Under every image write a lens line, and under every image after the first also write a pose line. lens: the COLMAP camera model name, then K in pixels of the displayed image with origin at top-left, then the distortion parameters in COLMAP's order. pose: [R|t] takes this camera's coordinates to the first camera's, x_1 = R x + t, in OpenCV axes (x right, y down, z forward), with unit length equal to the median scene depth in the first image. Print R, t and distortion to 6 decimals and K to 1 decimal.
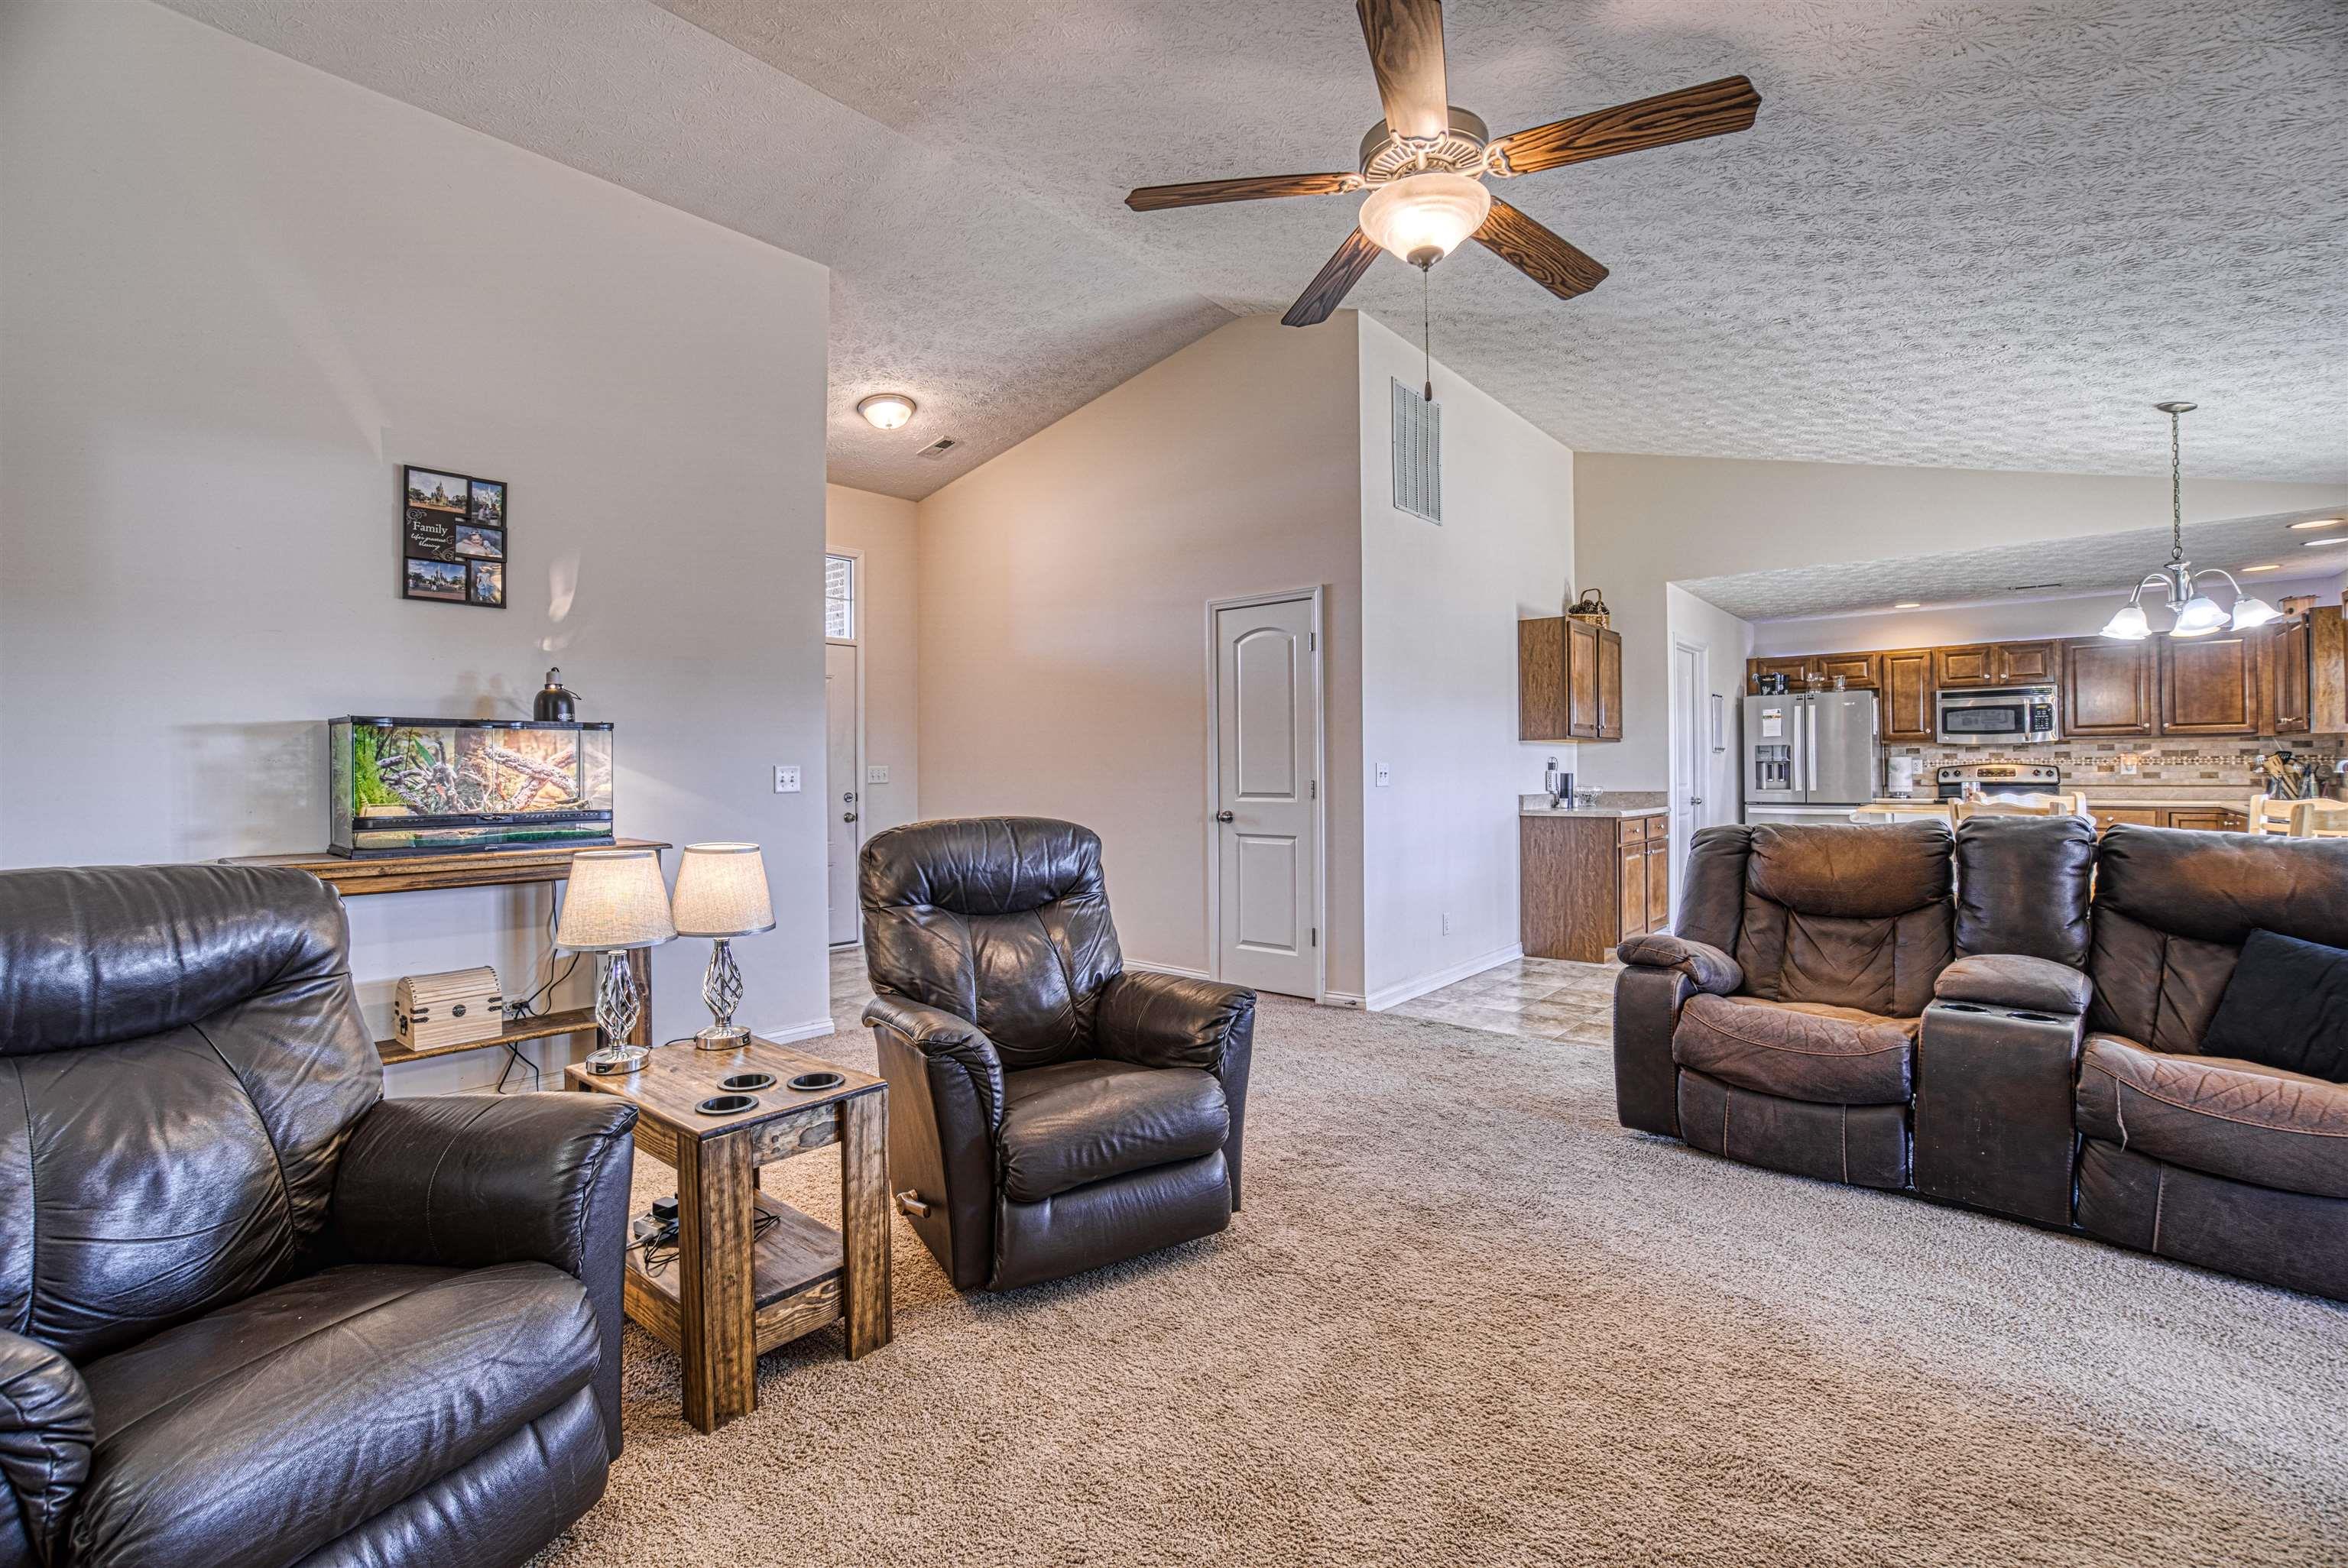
lens RADIAL K [[1025.1, 0, 1167.4], [0, 1025.1, 769.7], [0, 0, 1]] dist [-0.058862, 0.019233]
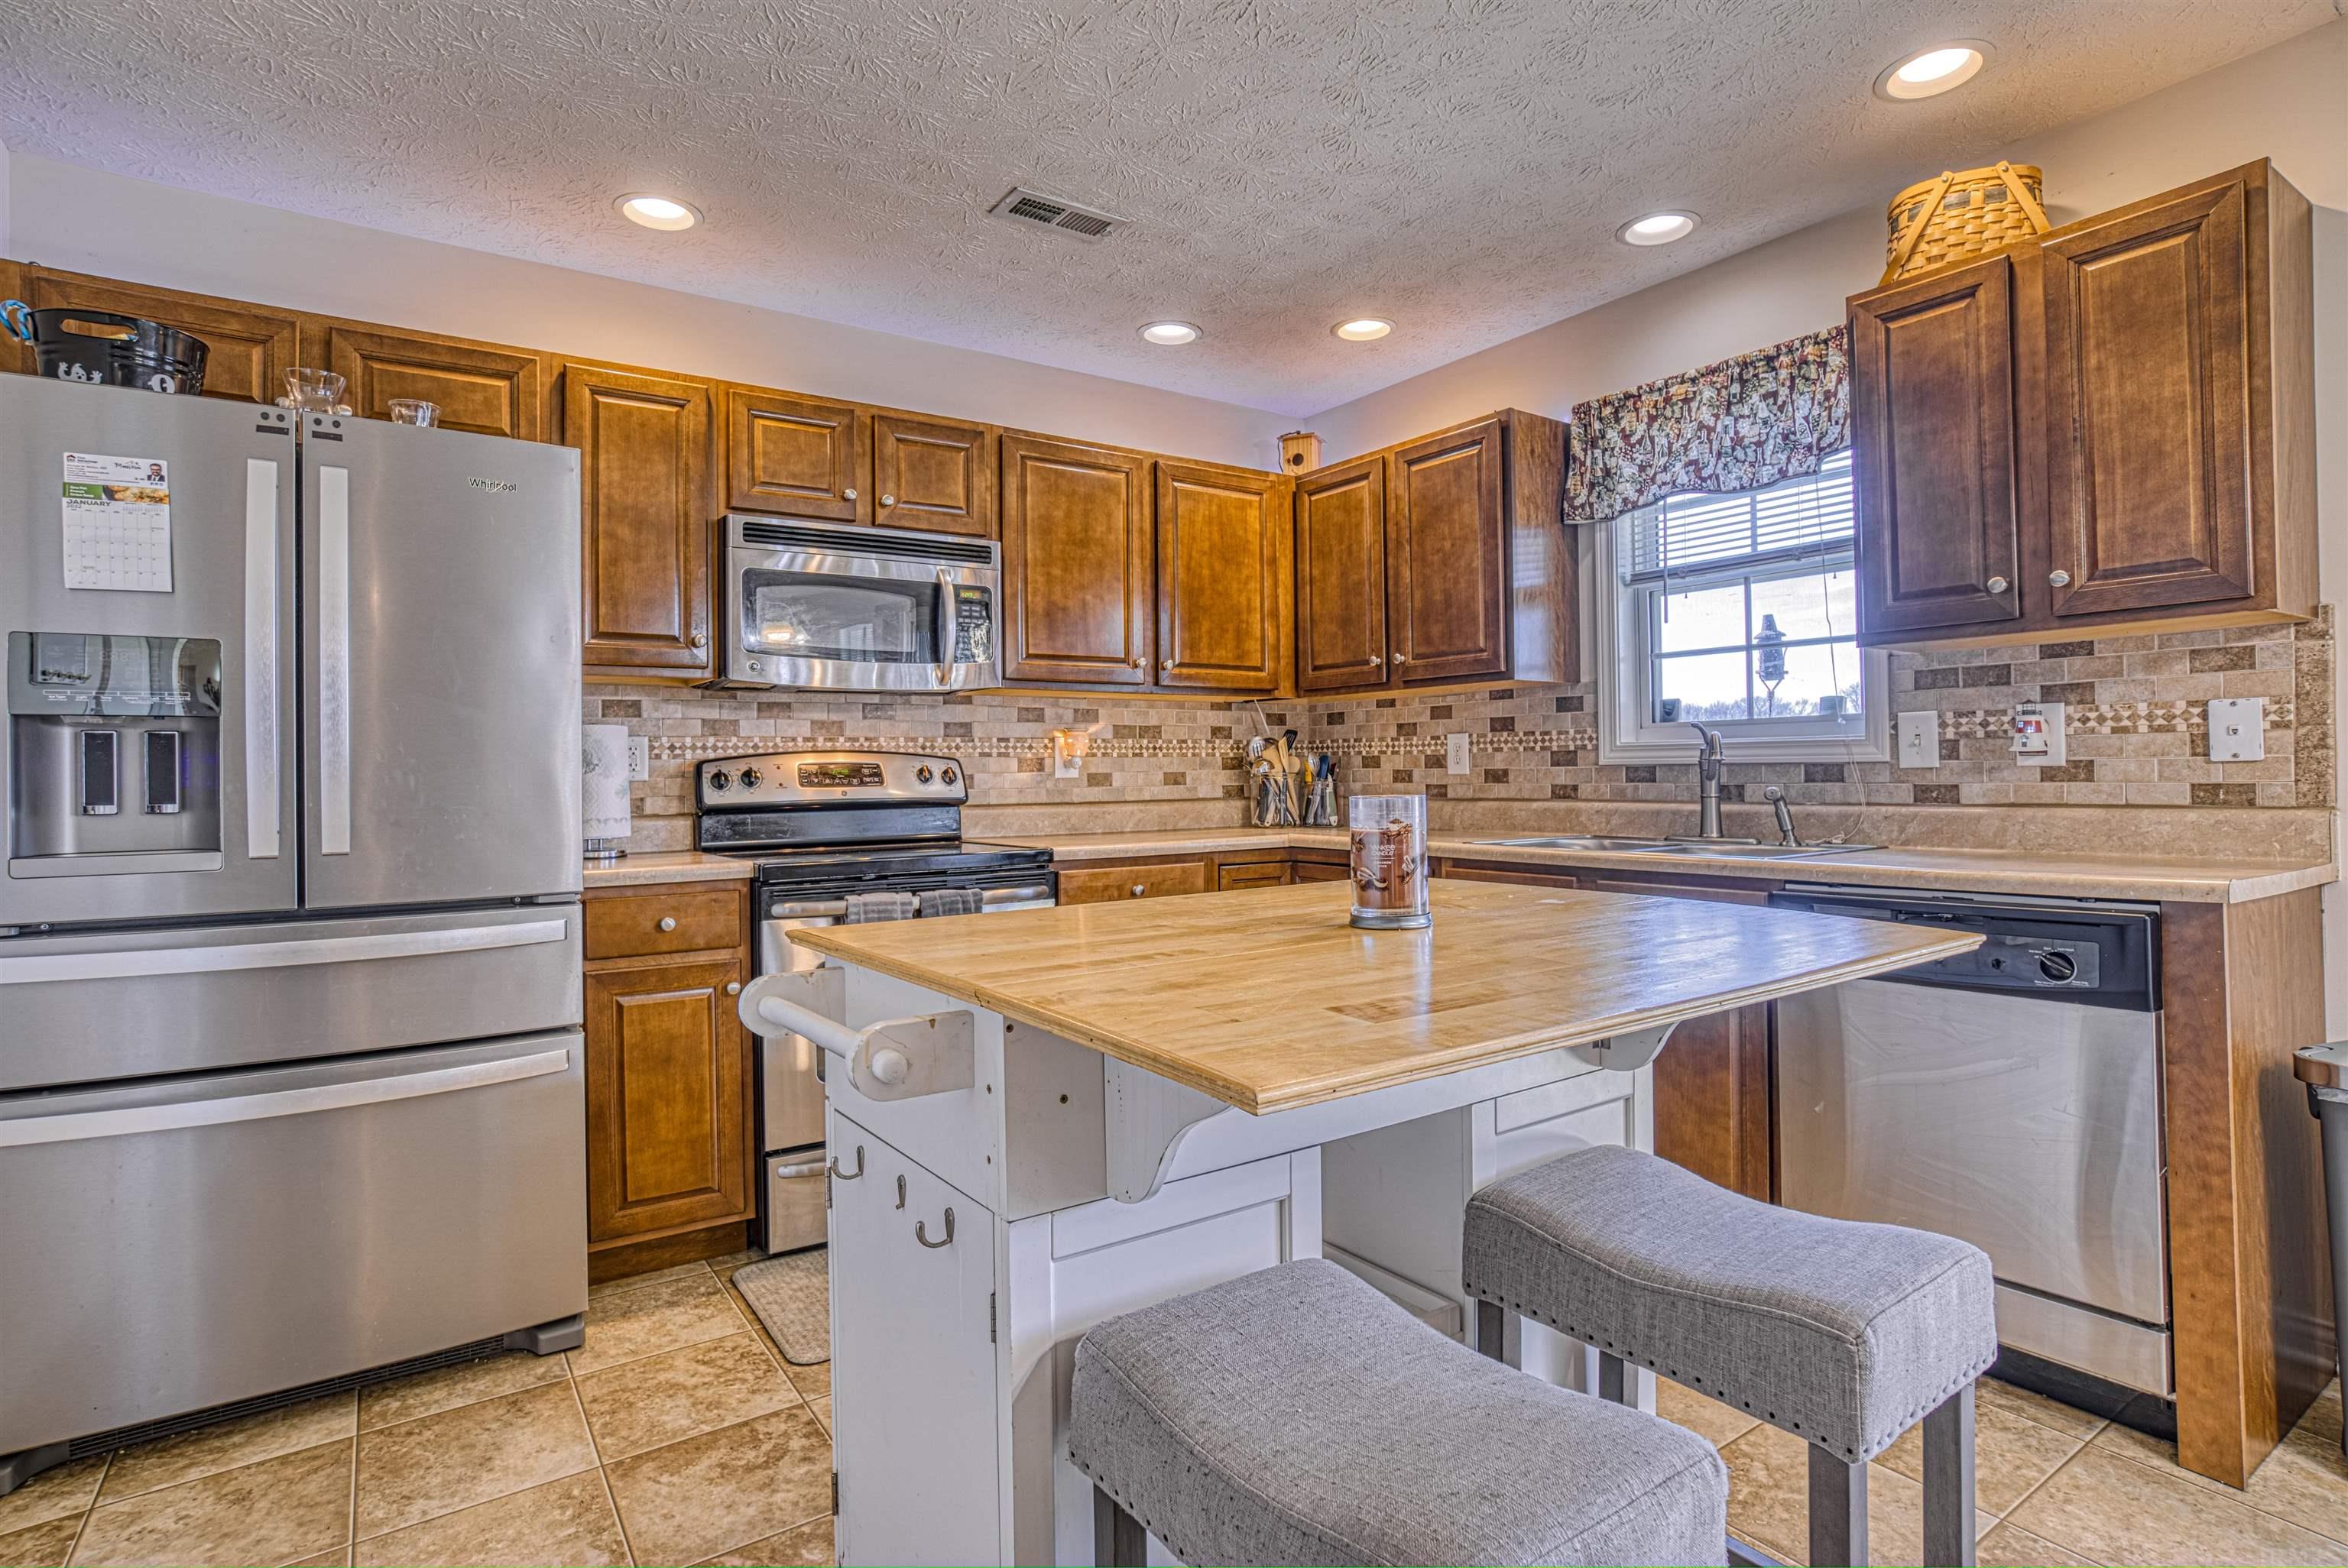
lens RADIAL K [[1173.4, 0, 1170.1], [0, 1173.4, 766.3], [0, 0, 1]] dist [-0.042242, 0.021298]
pose [[0.256312, 0.012636, 0.966512, 0.458824], [0.010014, 0.999826, -0.015727, 0.007887], [-0.966542, 0.013710, 0.256140, 0.781091]]
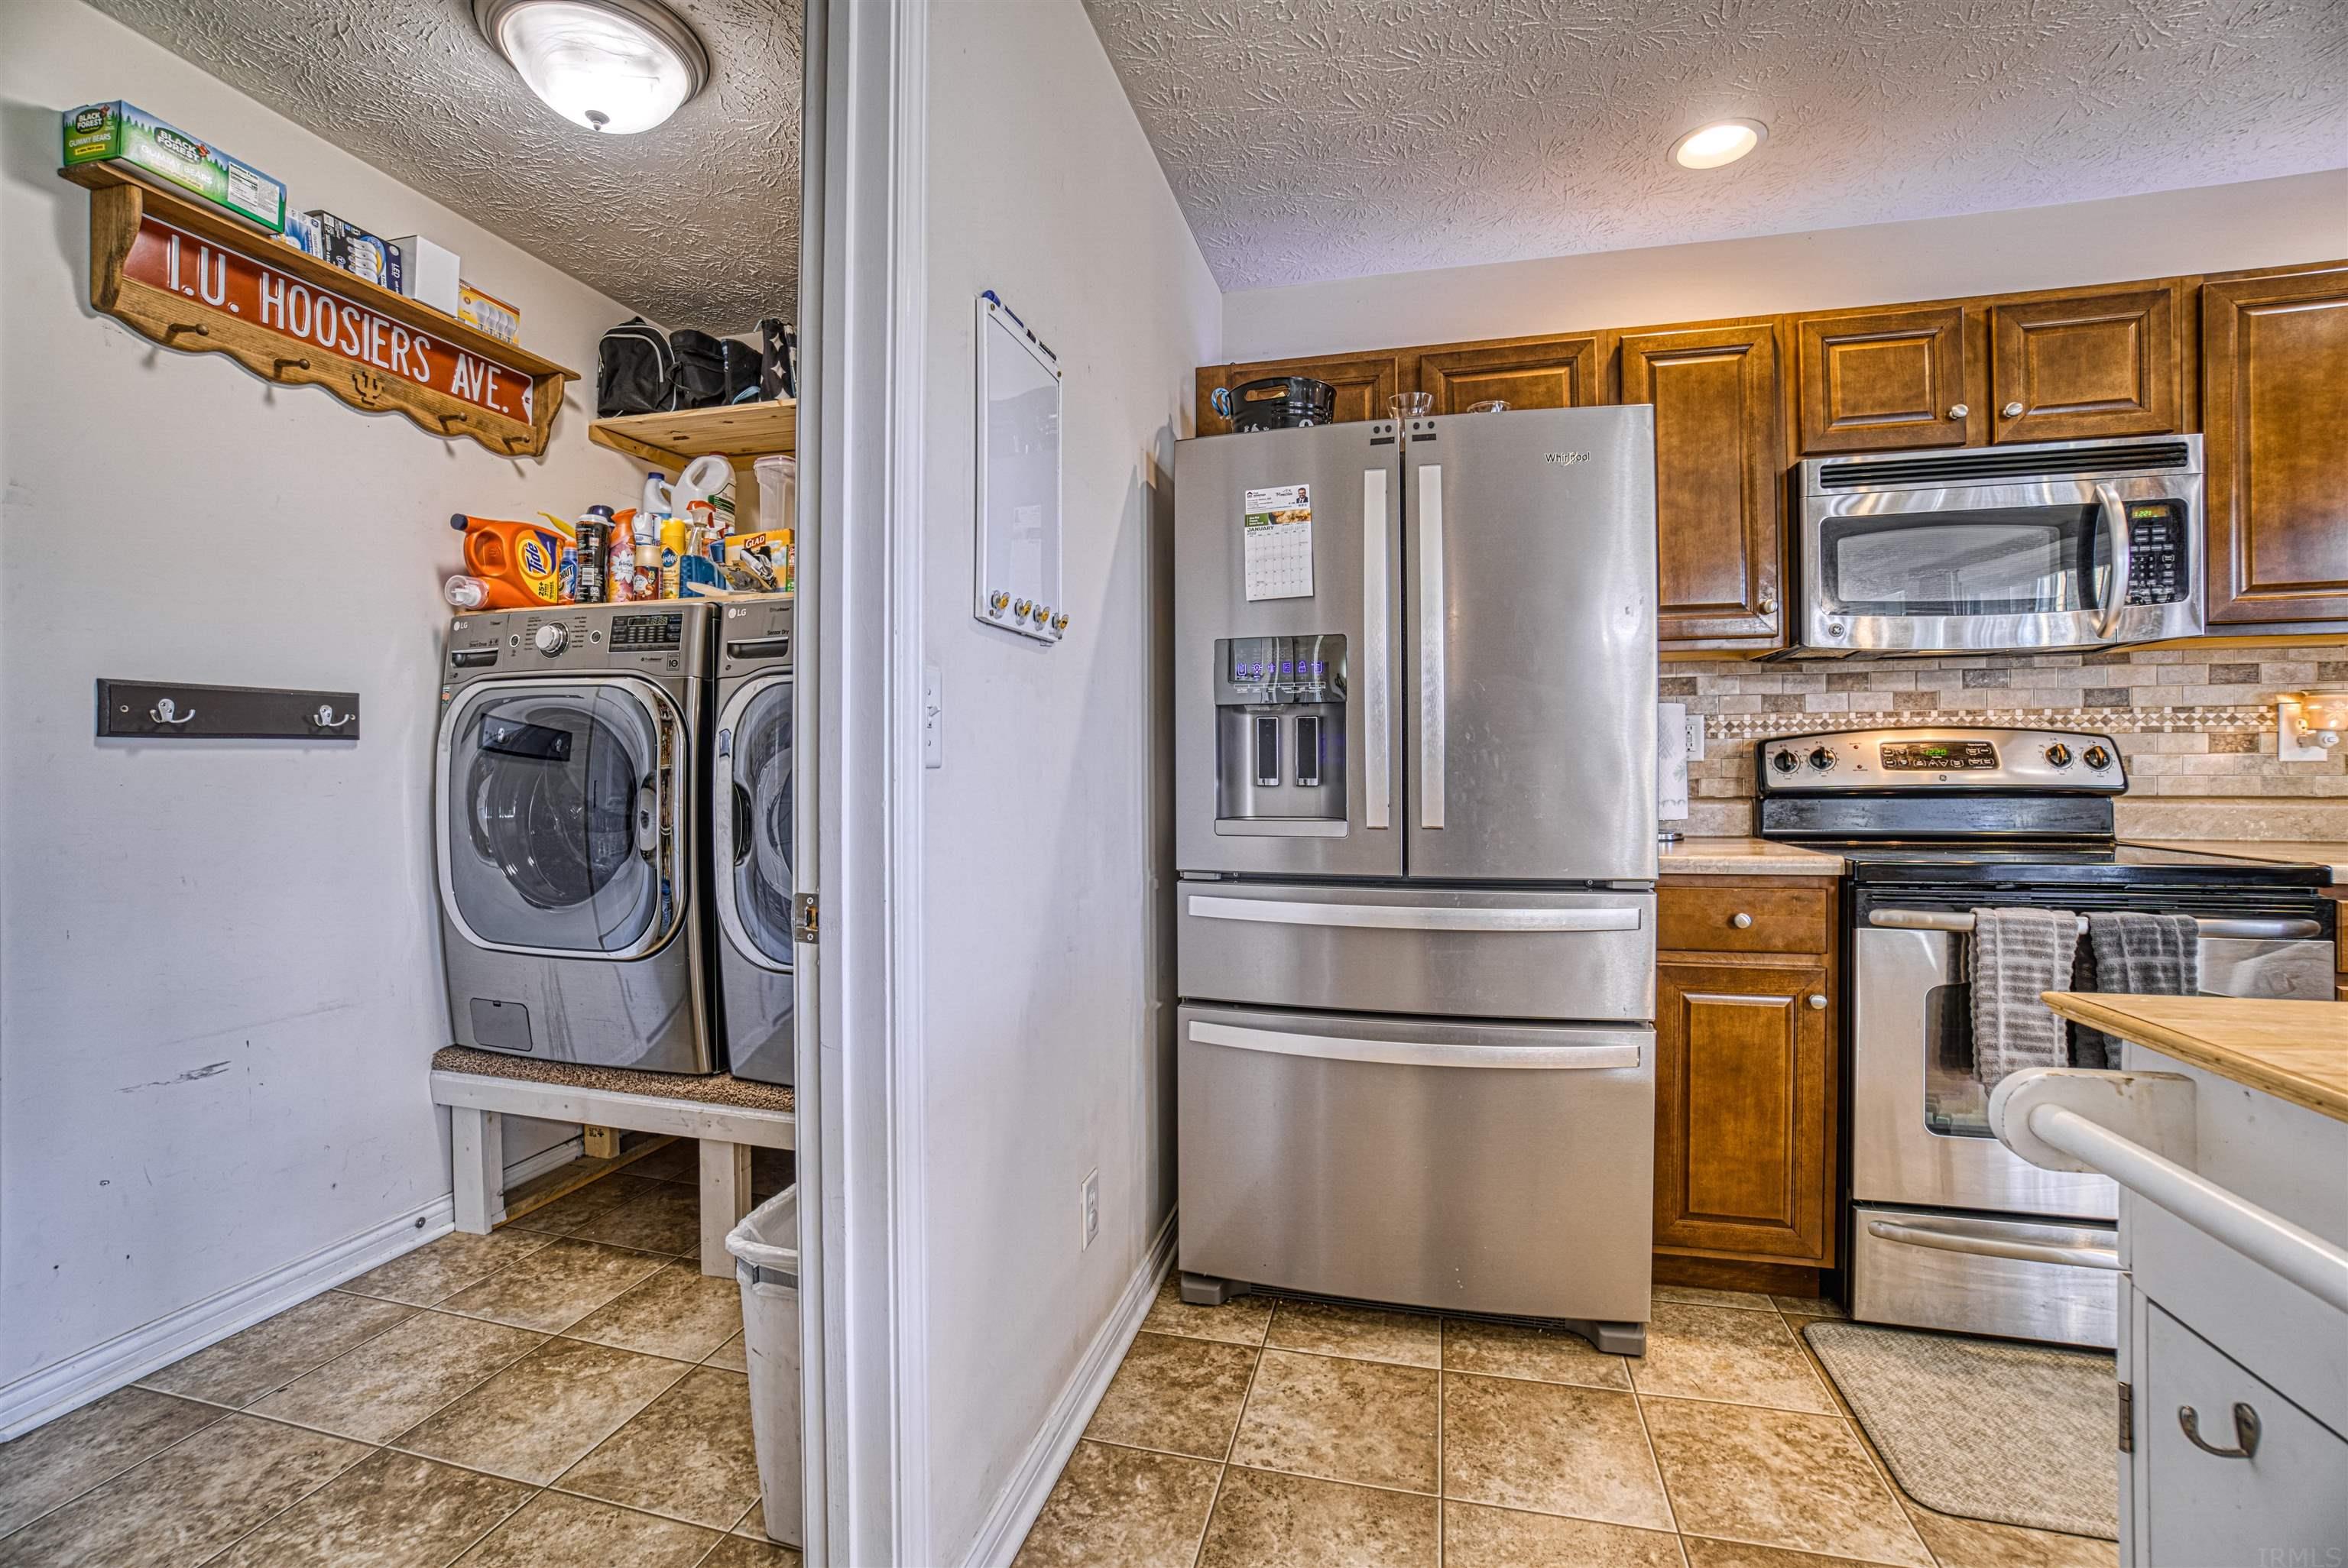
lens RADIAL K [[1025.1, 0, 1173.9], [0, 1025.1, 769.0], [0, 0, 1]] dist [-0.058862, 0.019233]
pose [[0.896687, 0.002601, 0.442657, 0.498055], [-0.002681, 0.999996, -0.000443, 0.007816], [-0.442656, -0.000789, 0.896691, 0.837495]]
